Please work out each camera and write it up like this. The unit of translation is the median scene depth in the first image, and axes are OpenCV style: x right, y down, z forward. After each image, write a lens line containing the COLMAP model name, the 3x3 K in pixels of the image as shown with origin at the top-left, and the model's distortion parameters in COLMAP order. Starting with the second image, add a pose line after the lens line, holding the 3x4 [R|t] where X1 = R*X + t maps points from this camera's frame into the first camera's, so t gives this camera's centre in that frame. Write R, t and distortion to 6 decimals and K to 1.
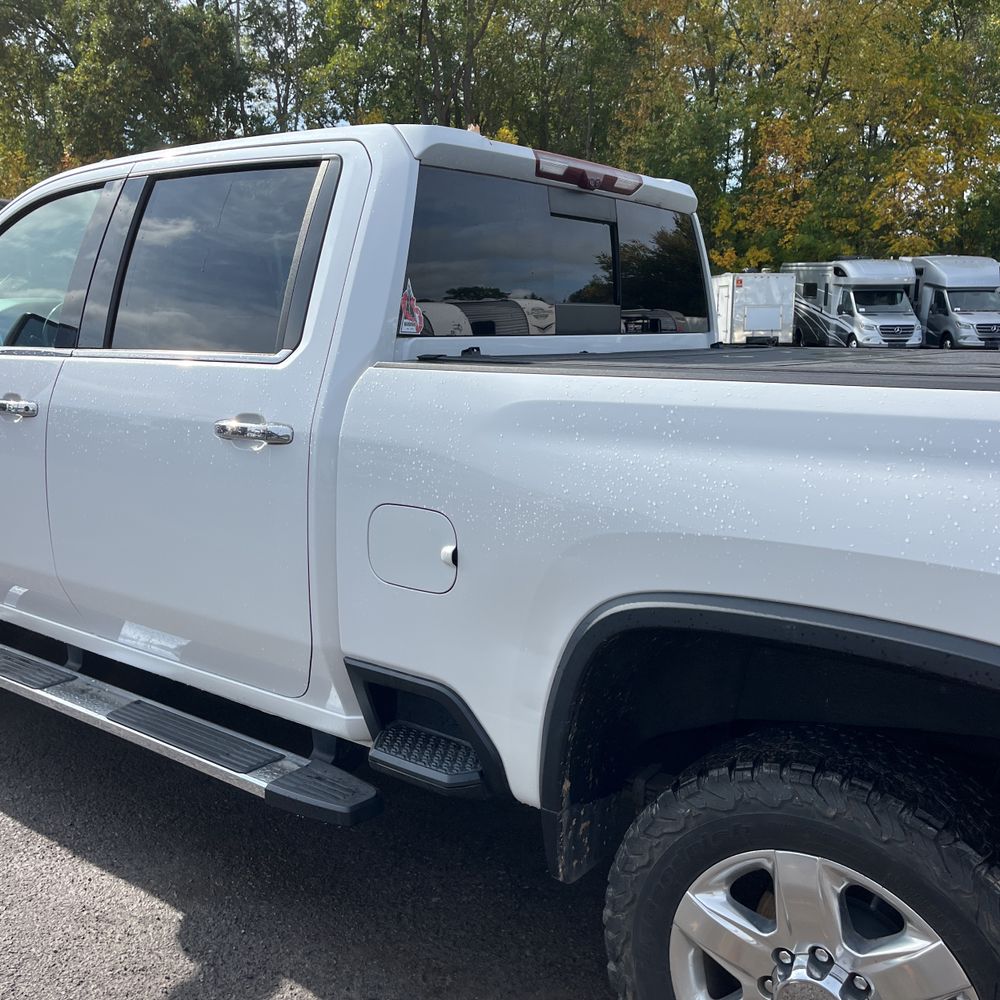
lens RADIAL K [[1009.8, 0, 487.2], [0, 1009.8, 495.5], [0, 0, 1]] dist [0.032580, 0.000000]
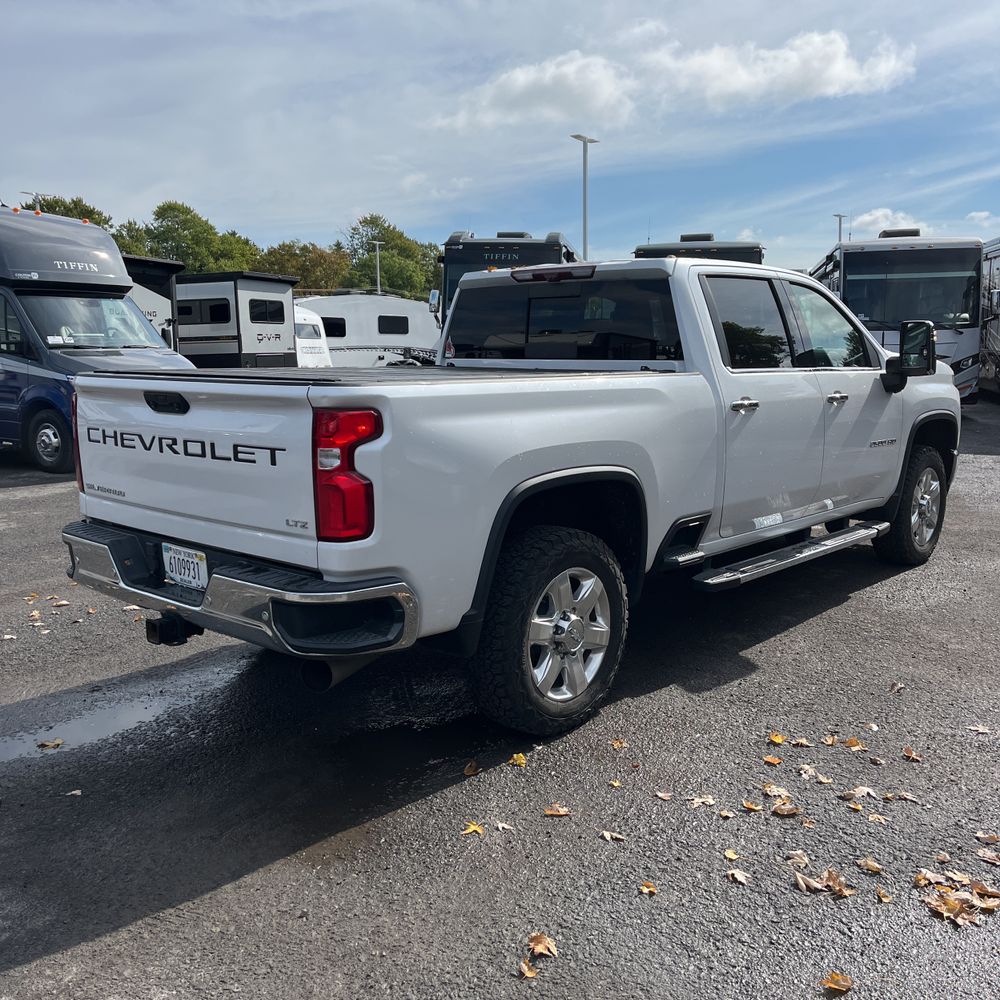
lens RADIAL K [[1009.8, 0, 503.2], [0, 1009.8, 503.2], [0, 0, 1]] dist [0.032580, 0.000000]
pose [[-0.075532, 0.146091, -0.986383, 0.159351], [-0.170313, 0.972783, 0.157119, -0.014480], [0.982491, 0.179862, -0.048595, 0.085341]]
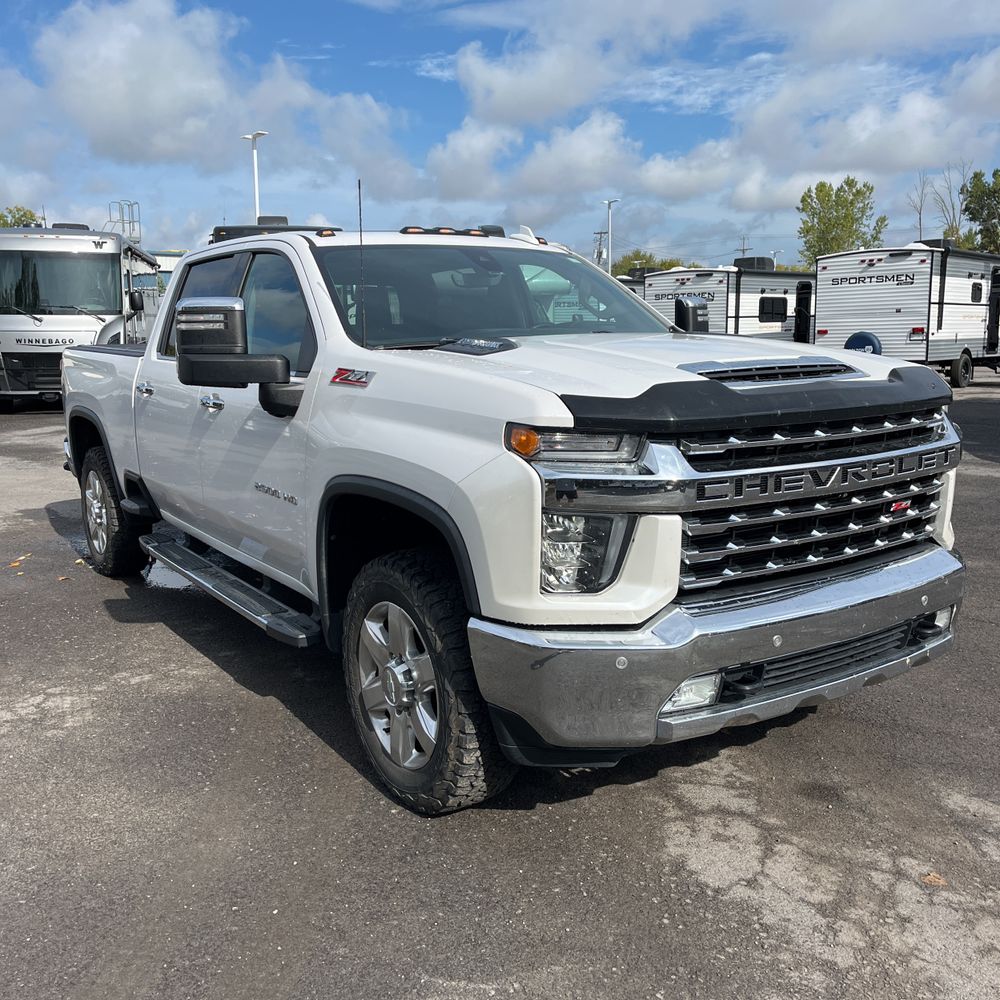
lens RADIAL K [[1009.8, 0, 486.3], [0, 1009.8, 499.0], [0, 0, 1]] dist [0.032580, 0.000000]
pose [[-0.947334, -0.049793, 0.316352, -0.076252], [0.062136, 0.940487, 0.334100, -0.042664], [-0.314161, 0.336162, -0.887862, 0.229546]]
